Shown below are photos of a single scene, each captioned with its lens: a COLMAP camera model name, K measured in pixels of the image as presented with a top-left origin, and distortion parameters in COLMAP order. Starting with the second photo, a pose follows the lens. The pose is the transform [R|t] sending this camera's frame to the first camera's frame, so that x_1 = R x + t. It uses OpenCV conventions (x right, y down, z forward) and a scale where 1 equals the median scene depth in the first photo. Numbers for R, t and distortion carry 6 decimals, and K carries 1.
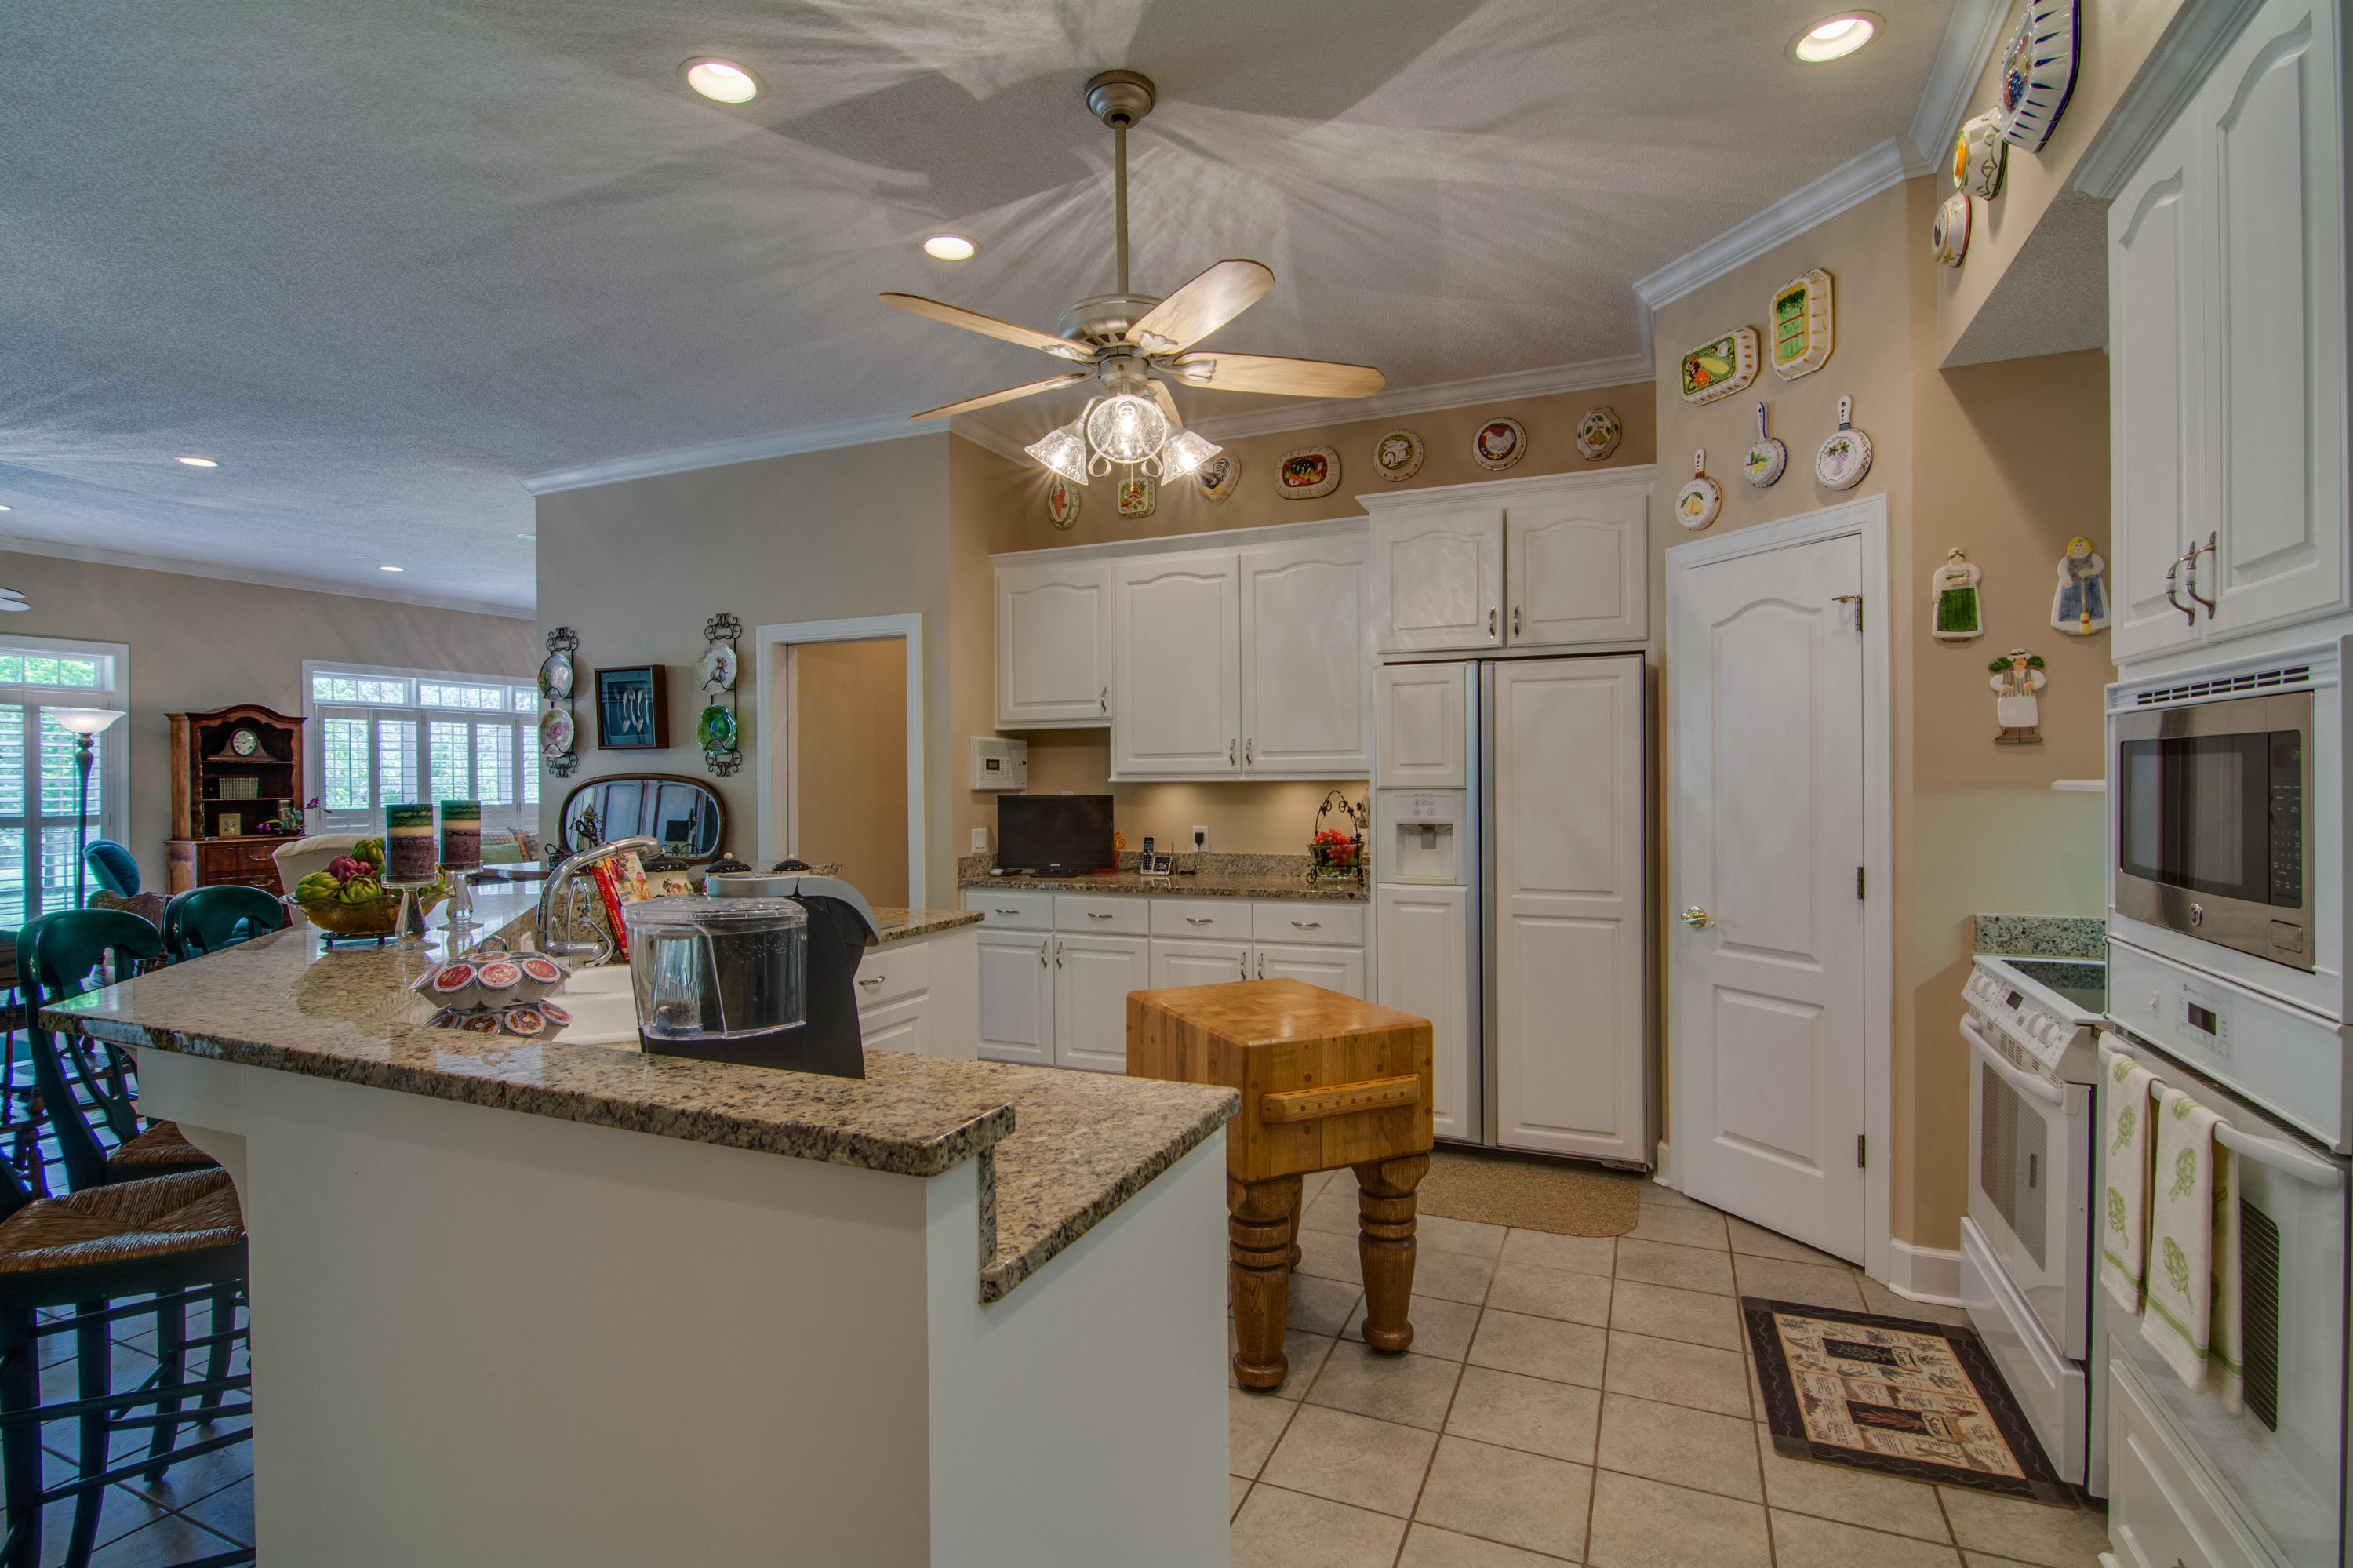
lens RADIAL K [[1120.9, 0, 1166.0], [0, 1120.9, 773.0], [0, 0, 1]] dist [-0.019256, -0.004992]
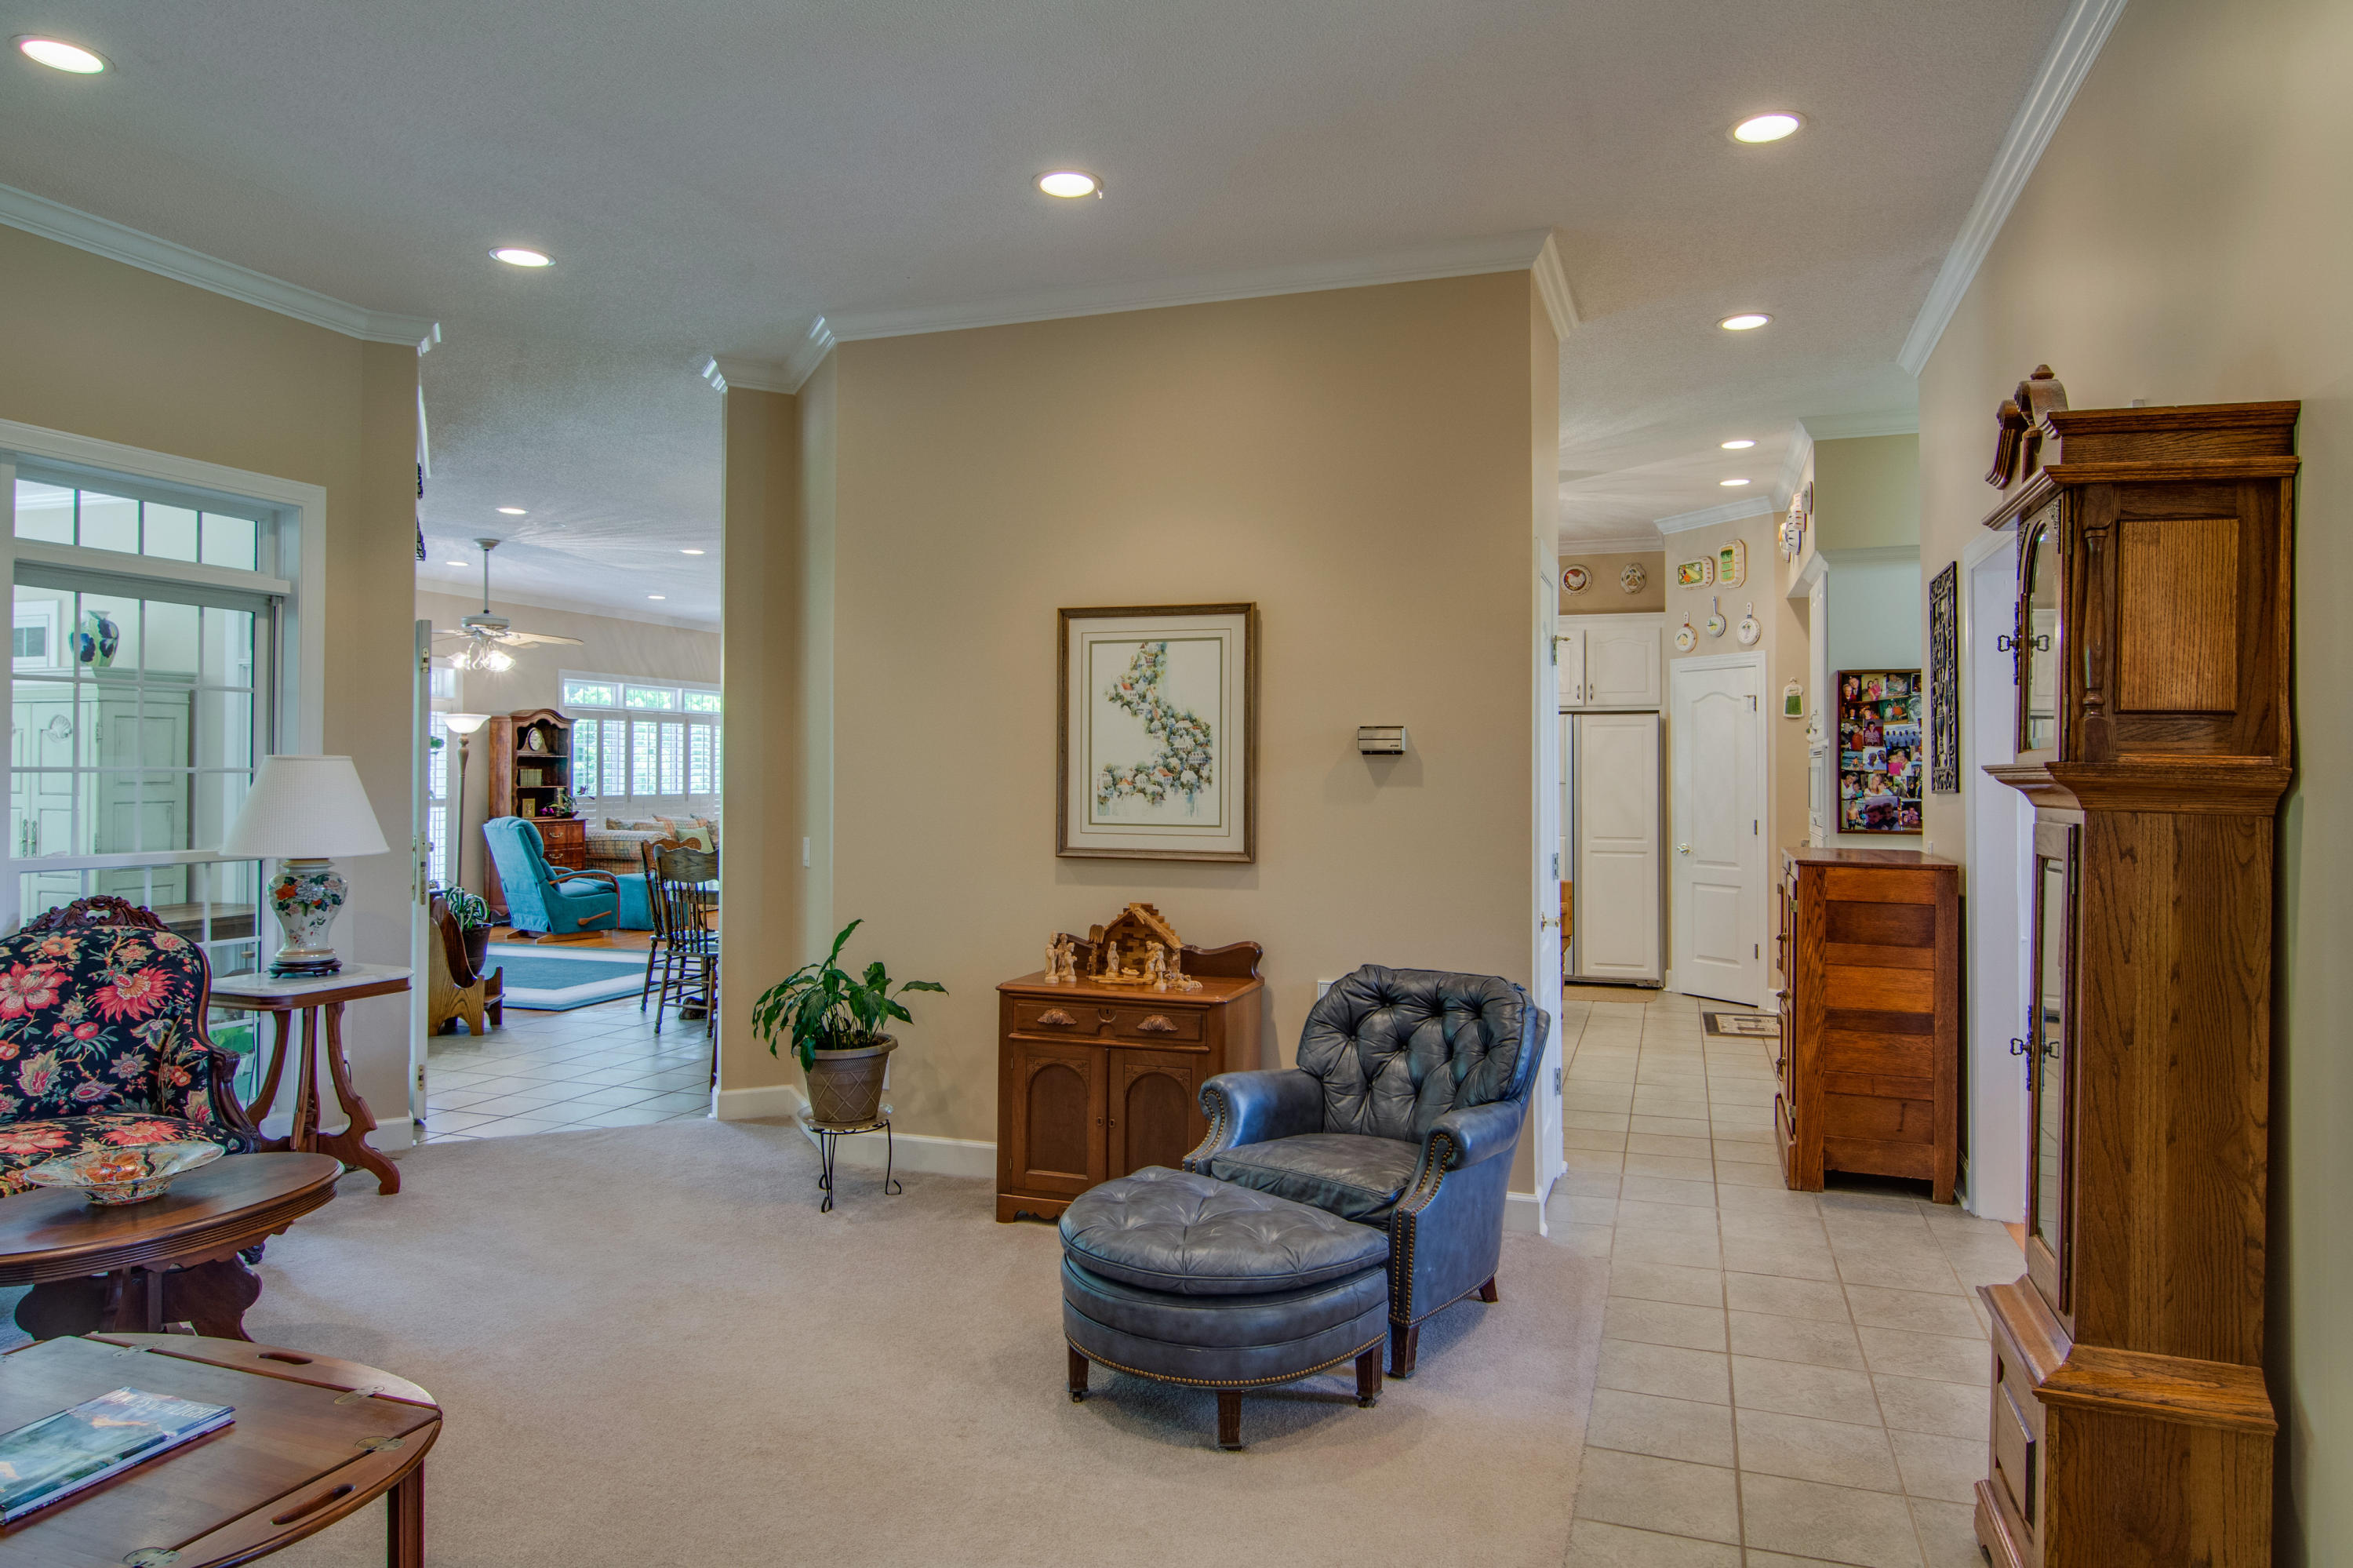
lens RADIAL K [[1438.4, 0, 1194.8], [0, 1438.4, 738.3], [0, 0, 1]] dist [-0.010250, -0.001681]
pose [[0.995816, 0.011028, 0.090711, -0.402538], [-0.009036, 0.999710, -0.022344, -0.001214], [-0.090931, 0.021430, 0.995627, -0.946575]]
